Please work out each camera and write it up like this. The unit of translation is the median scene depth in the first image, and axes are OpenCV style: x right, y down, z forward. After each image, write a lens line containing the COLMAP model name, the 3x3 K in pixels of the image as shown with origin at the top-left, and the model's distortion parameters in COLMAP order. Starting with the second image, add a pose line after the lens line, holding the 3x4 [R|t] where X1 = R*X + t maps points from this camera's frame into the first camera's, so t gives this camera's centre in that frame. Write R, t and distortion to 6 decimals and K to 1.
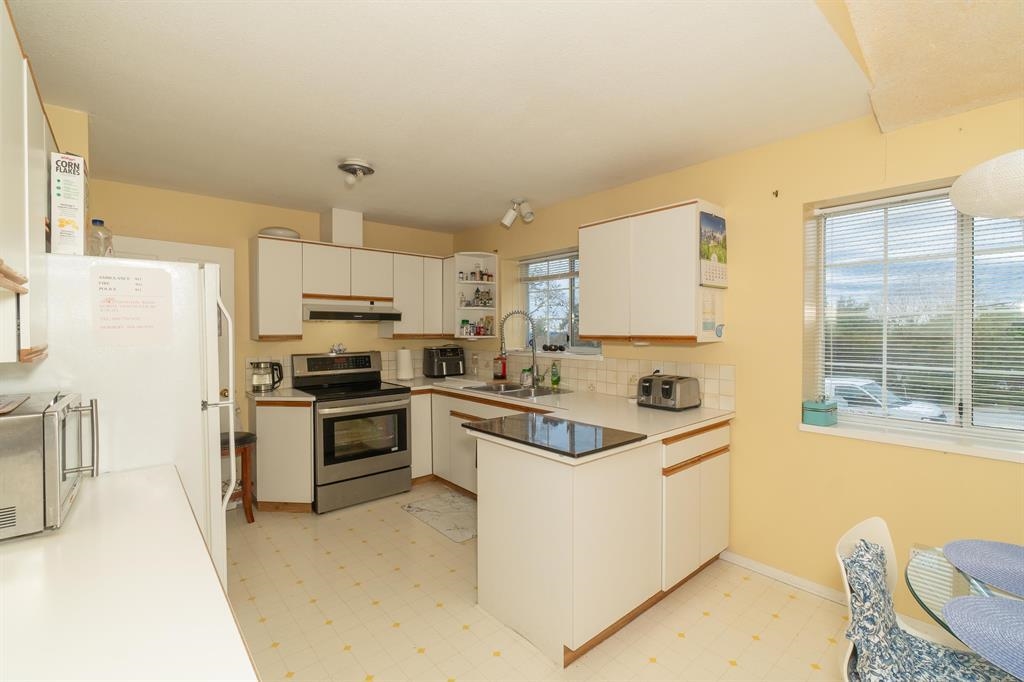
lens RADIAL K [[458.6, 0, 559.5], [0, 458.6, 340.7], [0, 0, 1]] dist [0.000270, 0.000026]
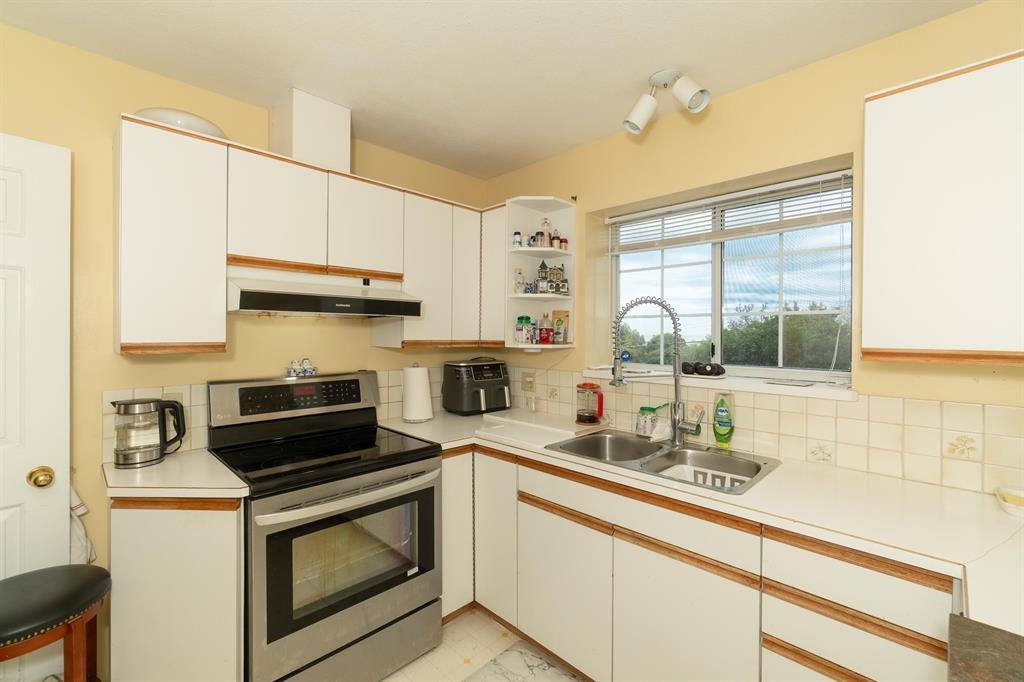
lens RADIAL K [[442.0, 0, 512.0], [0, 442.0, 341.0], [0, 0, 1]] dist [-0.000477, -0.000101]
pose [[0.999972, 0.006313, 0.003982, -0.242979], [-0.006288, 0.999961, -0.006244, -0.012207], [-0.004021, 0.006219, 0.999973, 0.492191]]
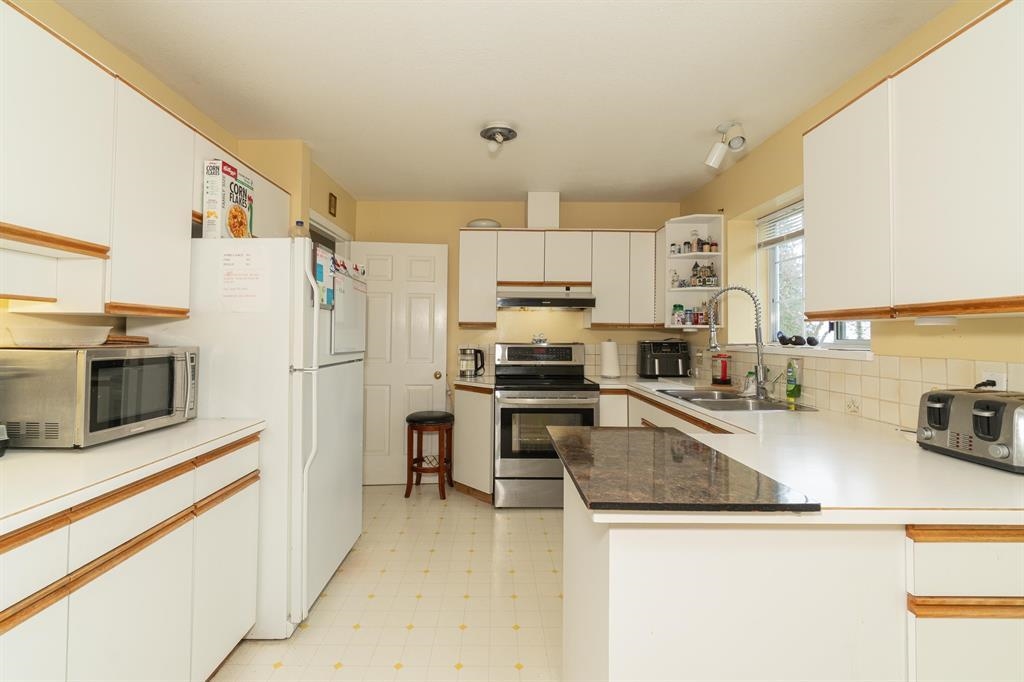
lens RADIAL K [[477.1, 0, 512.6], [0, 477.1, 327.3], [0, 0, 1]] dist [0.000089, -0.000059]
pose [[0.720320, -0.009319, -0.693580, 0.165859], [-0.023441, 0.999012, -0.037767, 0.032573], [0.693246, 0.043463, 0.719389, 0.249105]]
